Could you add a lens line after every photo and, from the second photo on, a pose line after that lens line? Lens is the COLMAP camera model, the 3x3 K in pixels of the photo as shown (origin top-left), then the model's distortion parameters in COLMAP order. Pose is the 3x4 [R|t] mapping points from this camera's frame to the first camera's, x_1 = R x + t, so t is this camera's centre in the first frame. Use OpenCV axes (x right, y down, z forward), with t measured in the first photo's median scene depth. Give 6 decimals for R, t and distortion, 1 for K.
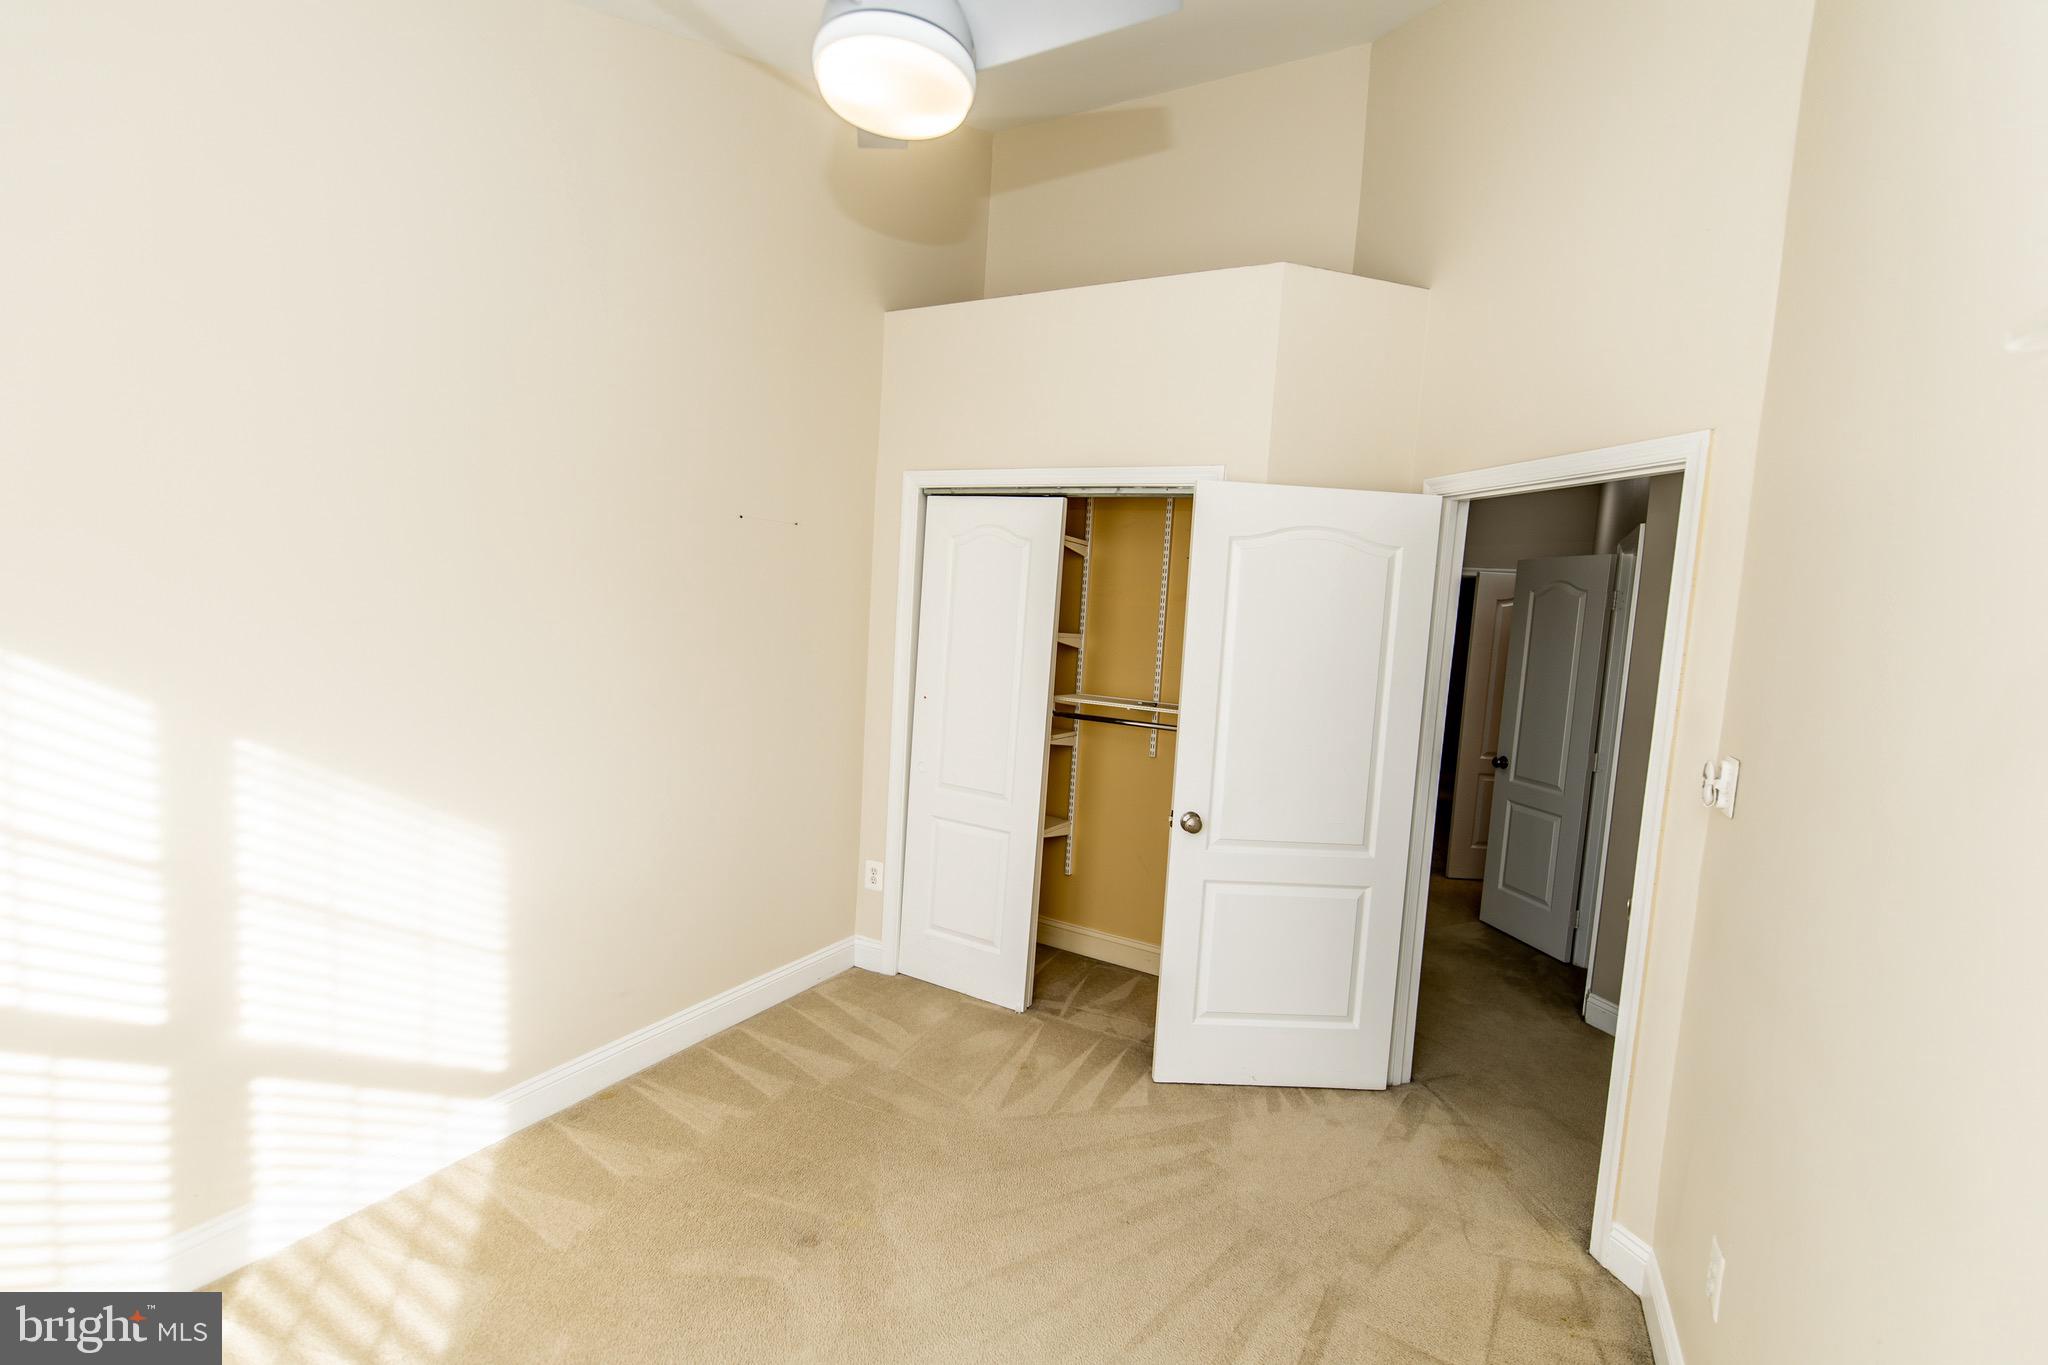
lens RADIAL K [[875.8, 0, 1035.3], [0, 875.8, 689.2], [0, 0, 1]] dist [0.005336, -0.000829]
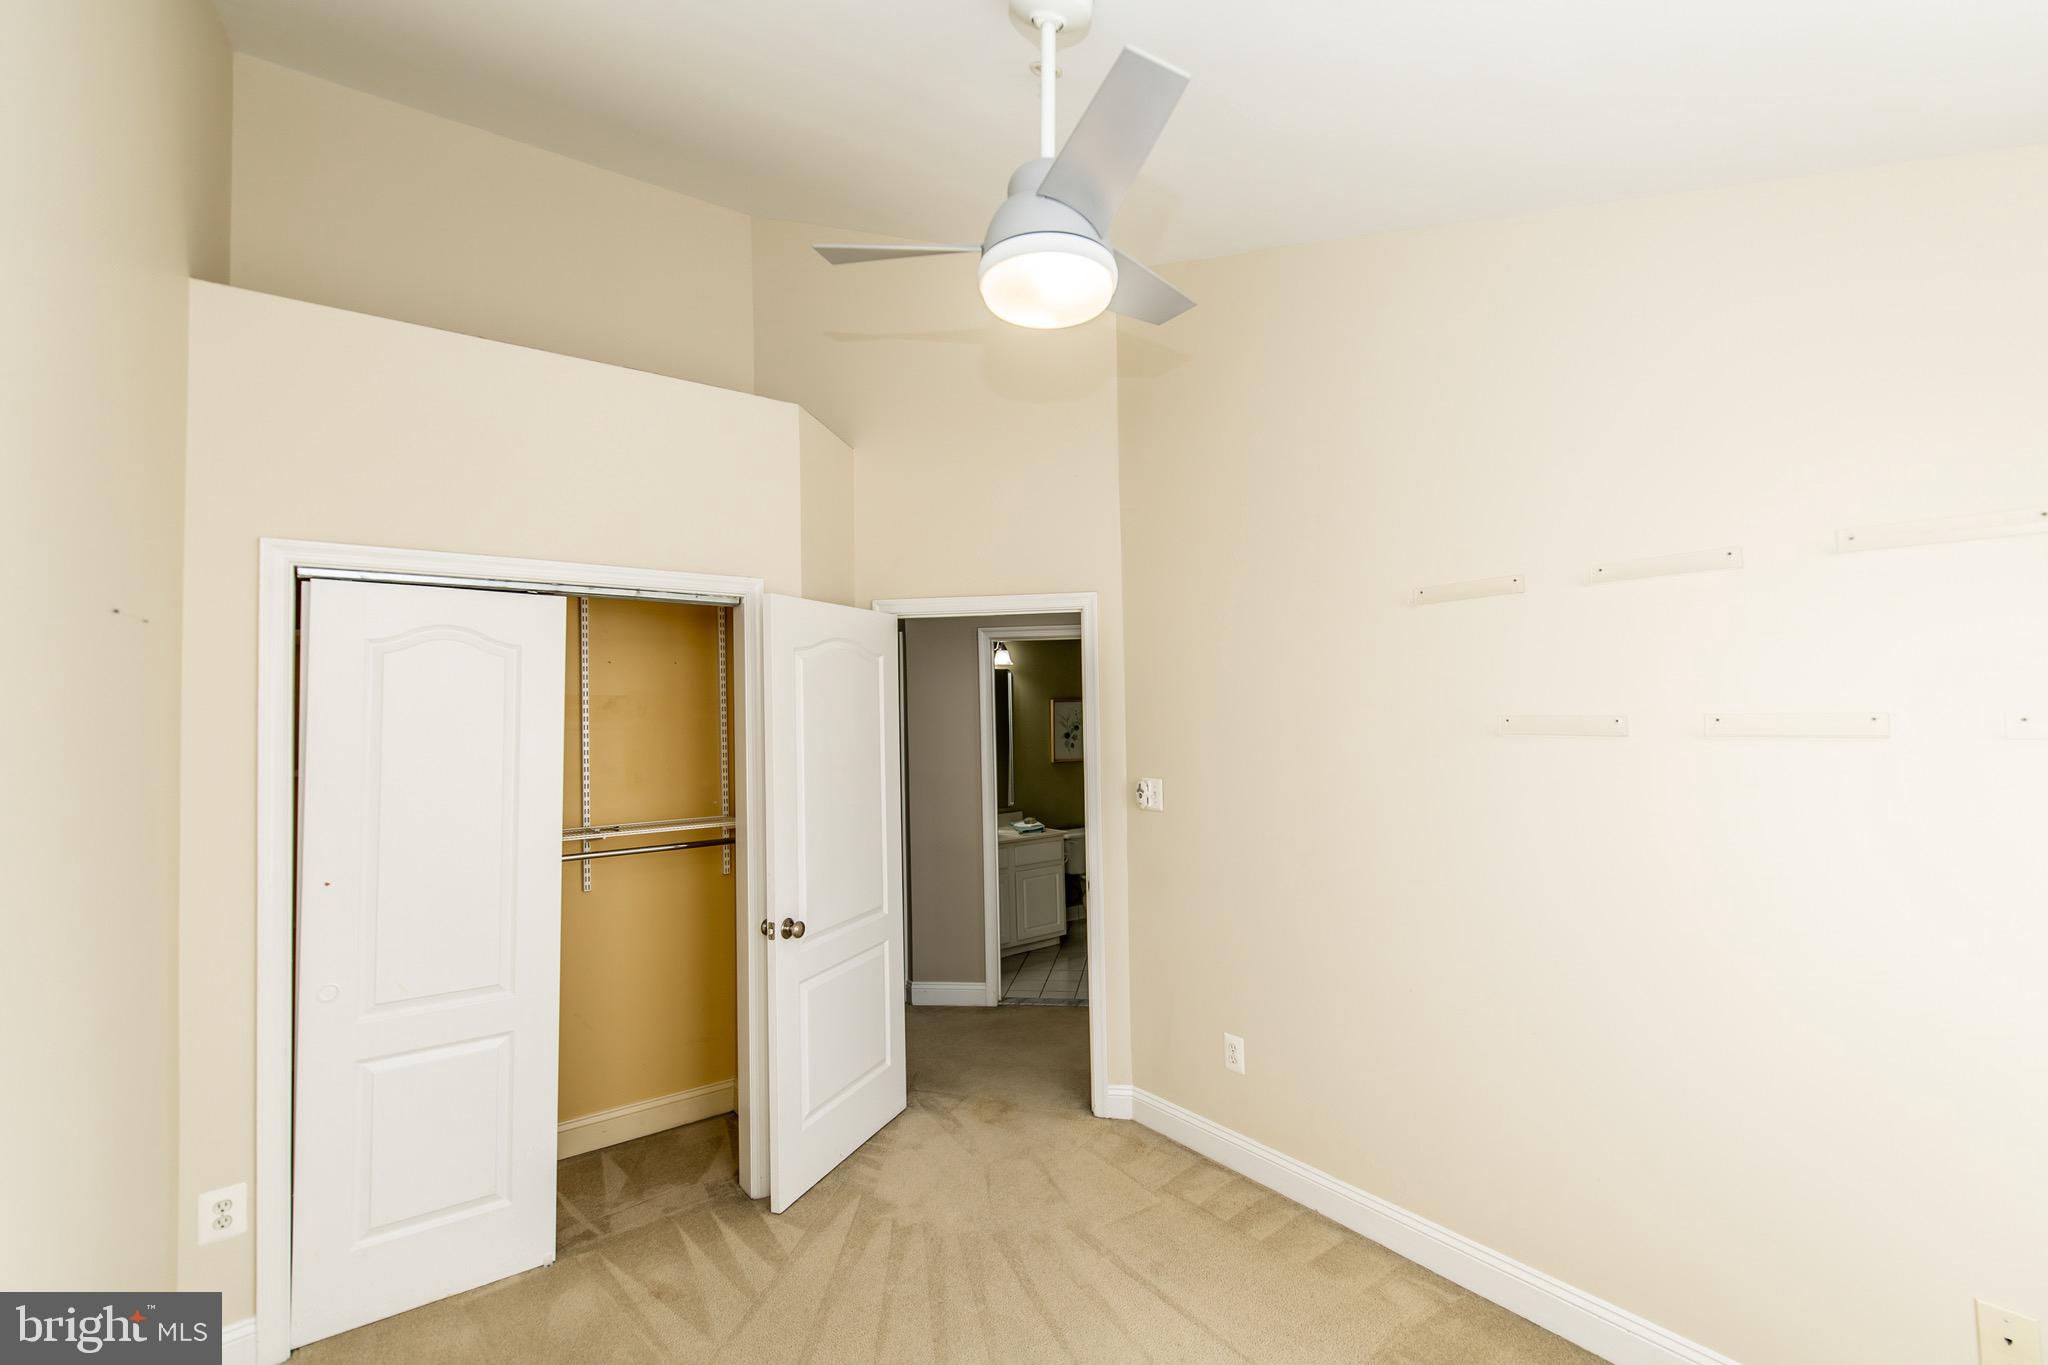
lens RADIAL K [[875.8, 0, 1035.3], [0, 875.8, 689.2], [0, 0, 1]] dist [0.005336, -0.000829]
pose [[0.418216, -0.048437, 0.907055, -0.648251], [0.124630, 0.992193, -0.004479, -0.086934], [-0.899757, 0.114920, 0.420988, 0.313398]]
